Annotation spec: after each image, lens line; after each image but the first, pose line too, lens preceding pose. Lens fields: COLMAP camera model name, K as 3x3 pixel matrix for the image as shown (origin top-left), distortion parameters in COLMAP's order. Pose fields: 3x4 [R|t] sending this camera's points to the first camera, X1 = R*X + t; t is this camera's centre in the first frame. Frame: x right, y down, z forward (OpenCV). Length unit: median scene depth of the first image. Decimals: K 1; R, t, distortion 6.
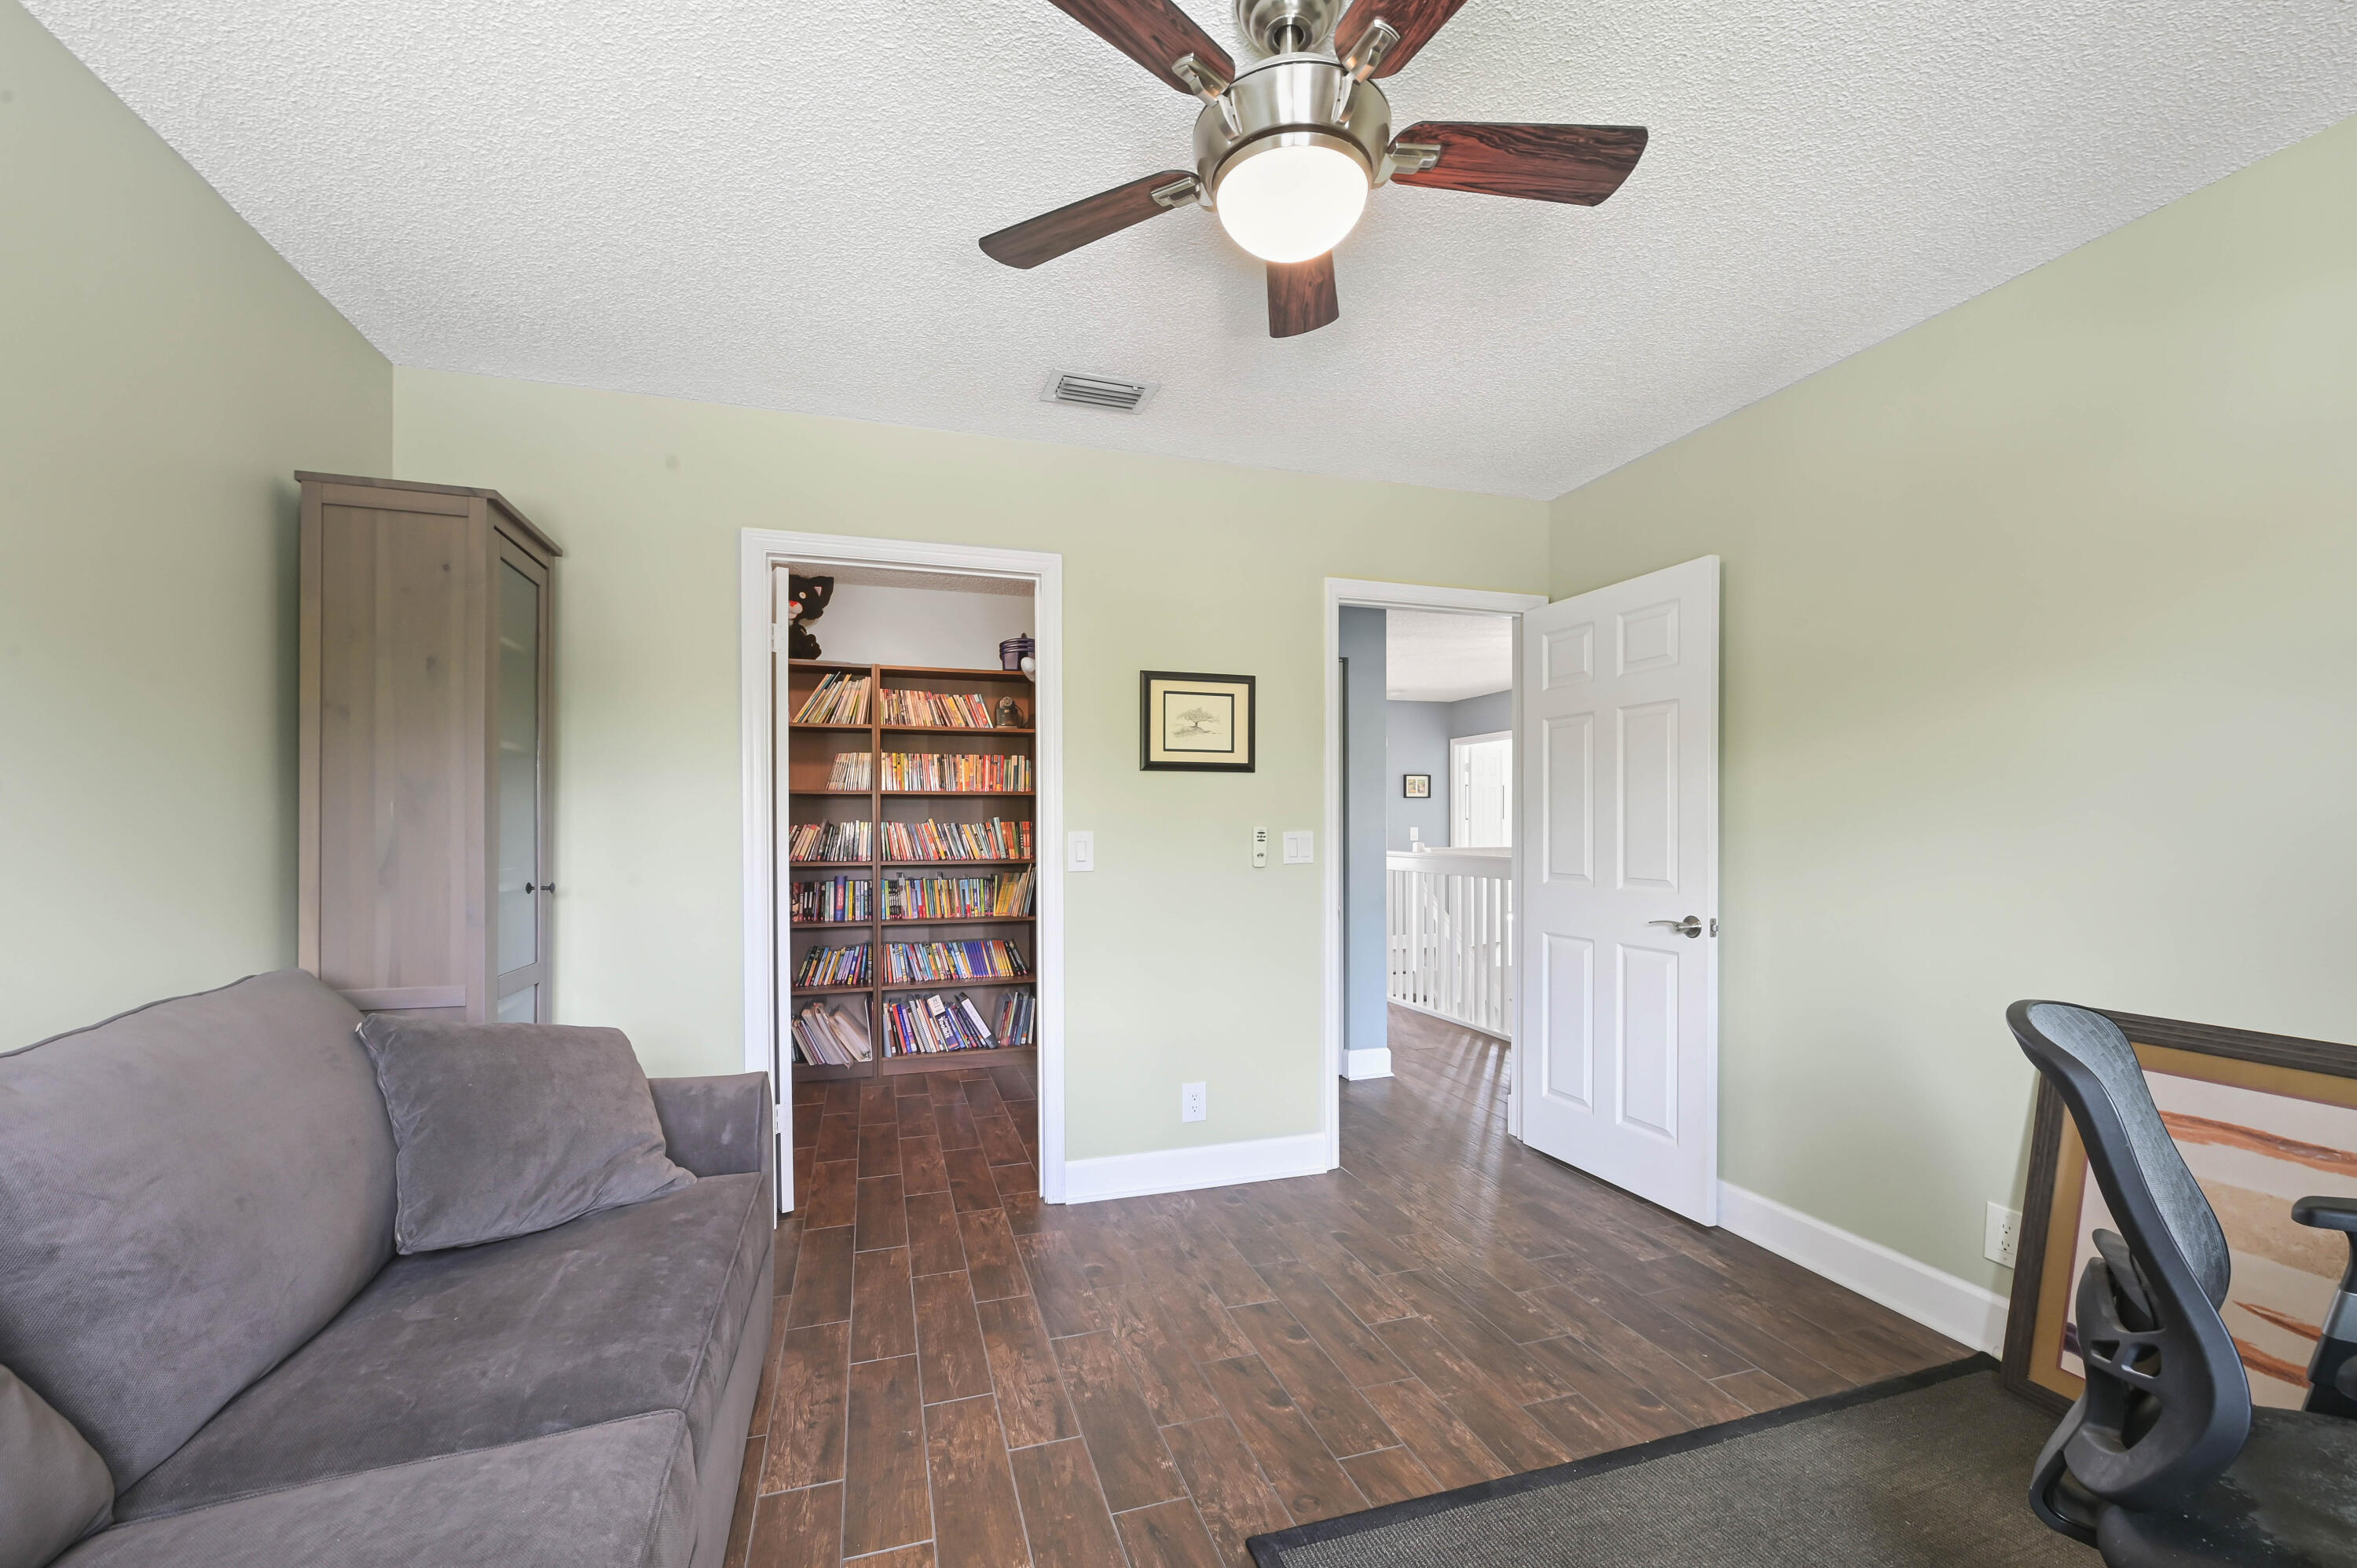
lens RADIAL K [[947.1, 0, 1176.4], [0, 947.1, 807.7], [0, 0, 1]] dist [-0.006375, -0.000317]
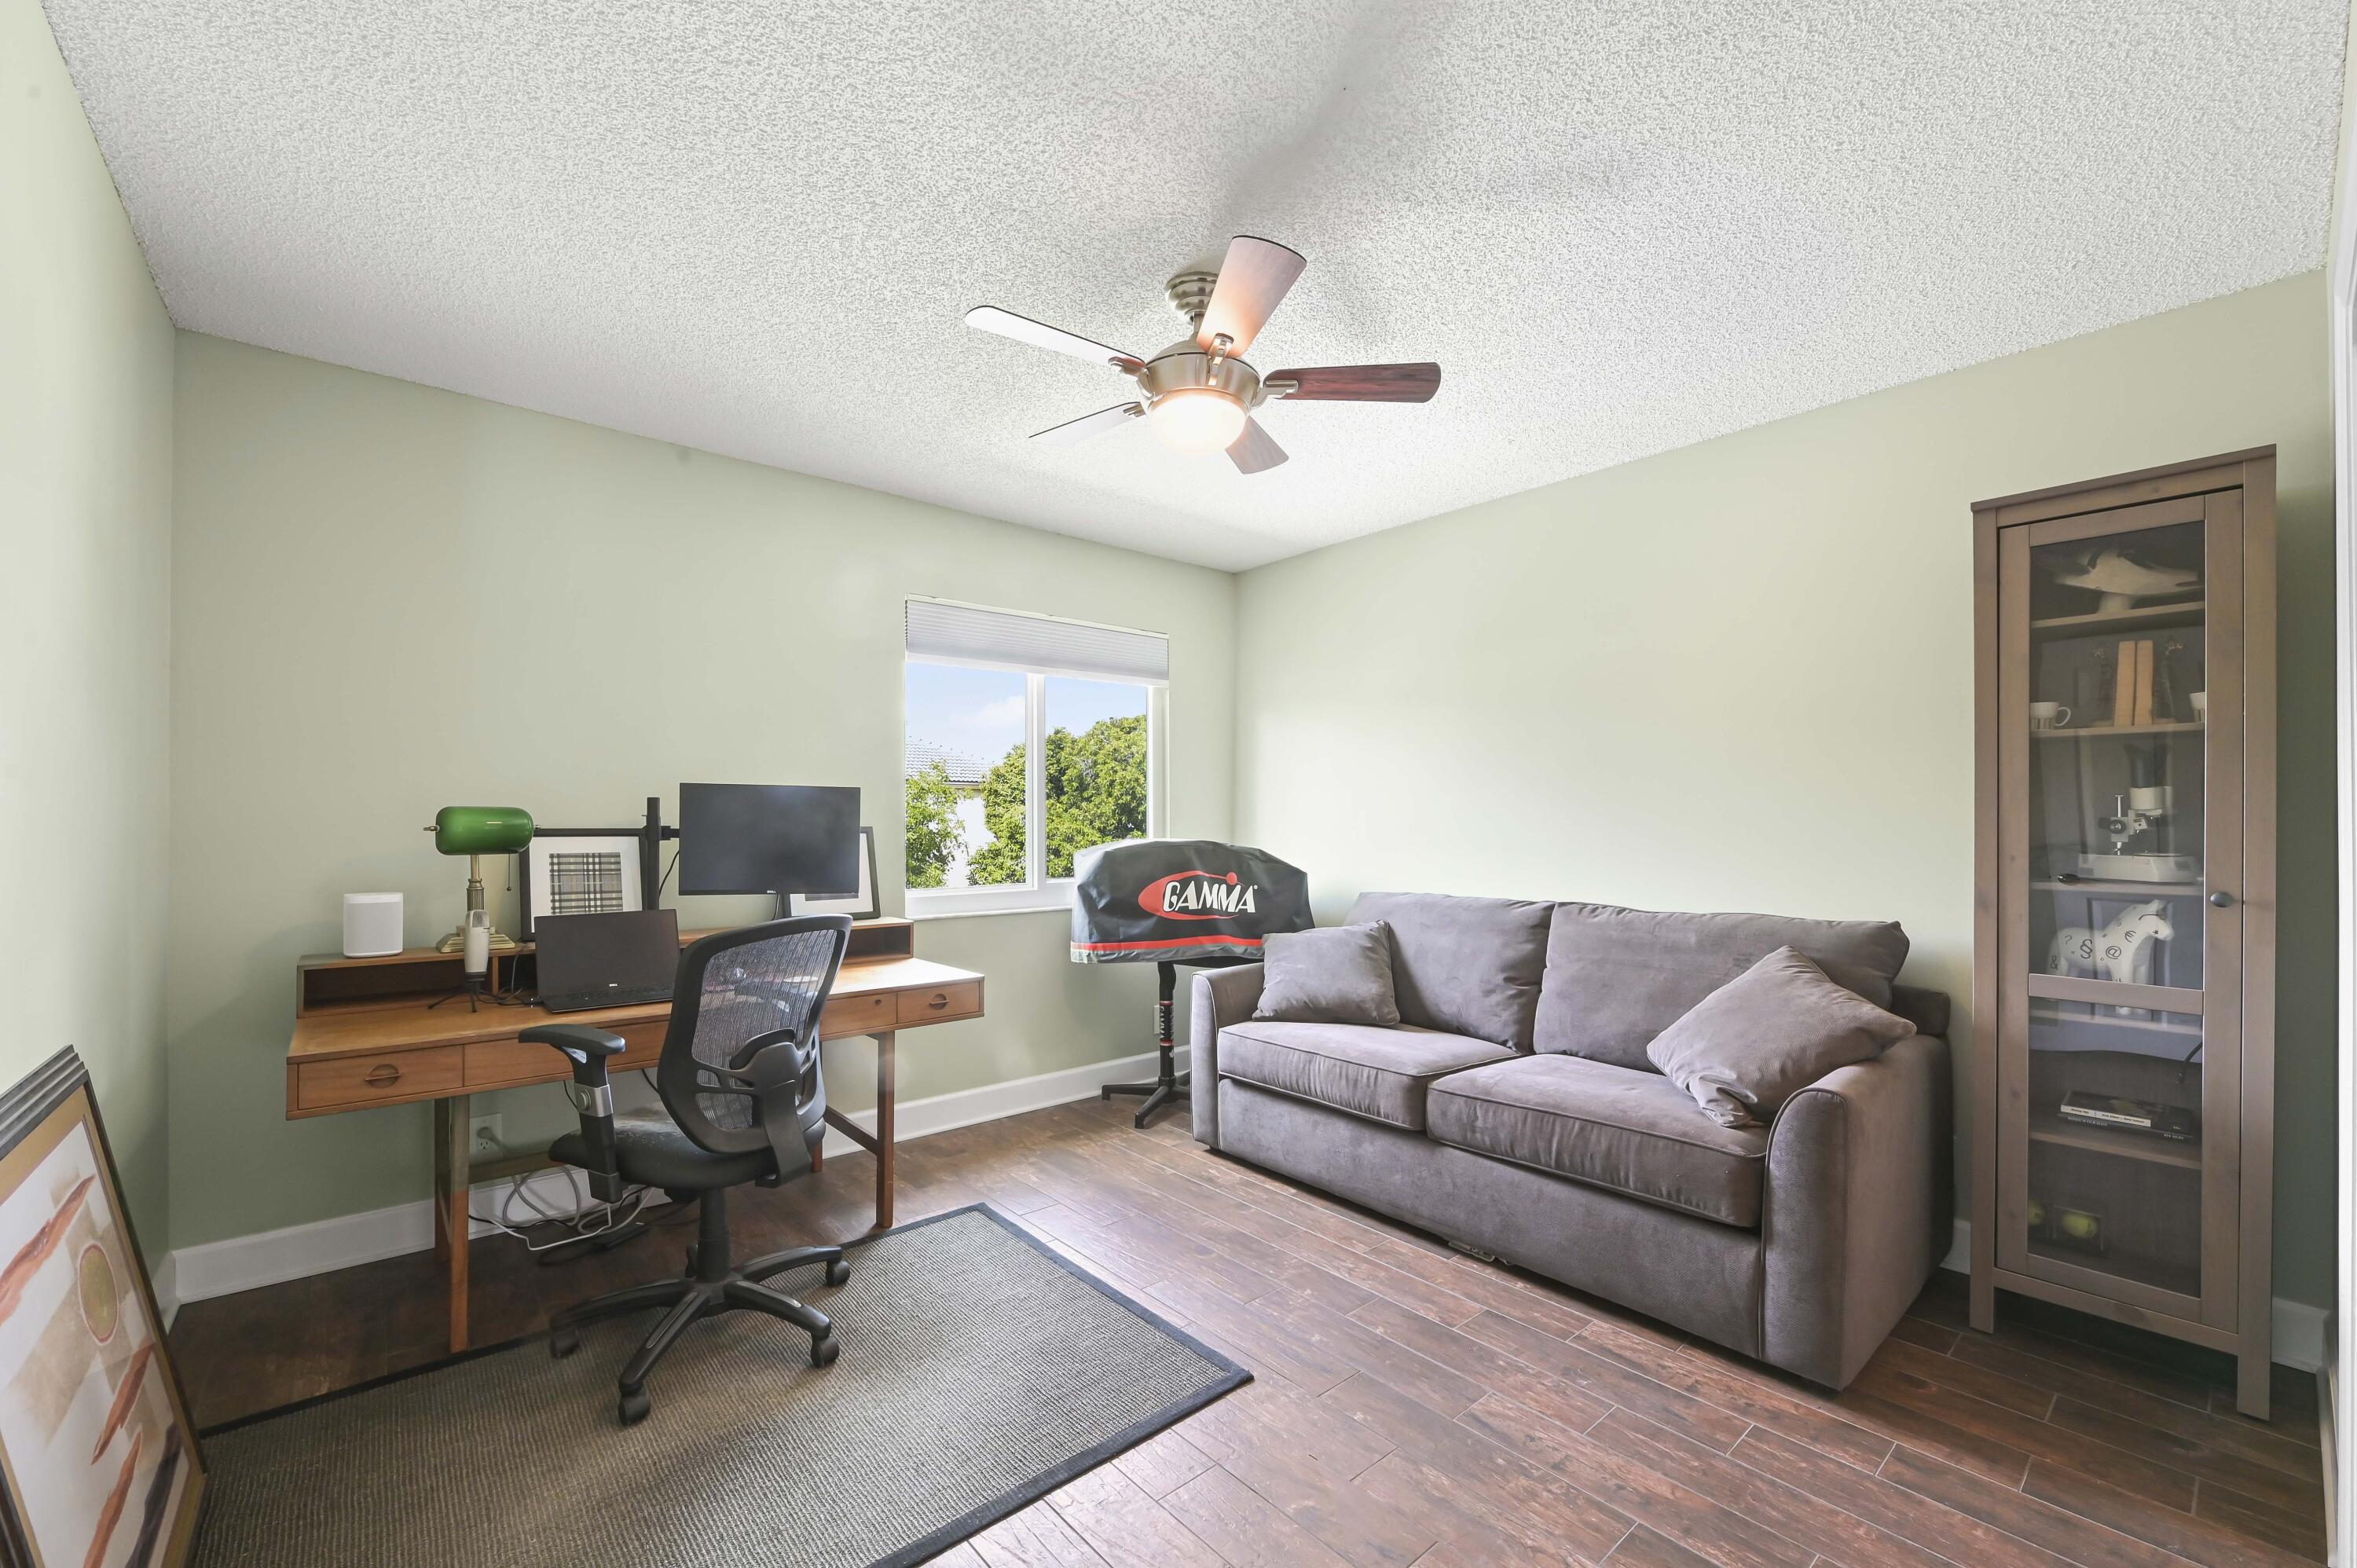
lens RADIAL K [[947.1, 0, 1176.4], [0, 947.1, 807.7], [0, 0, 1]] dist [-0.006375, -0.000317]
pose [[-0.919553, -0.000342, -0.392965, 0.540886], [0.008784, 0.999732, -0.021427, 0.020458], [0.392867, -0.023155, -0.919304, 1.718343]]
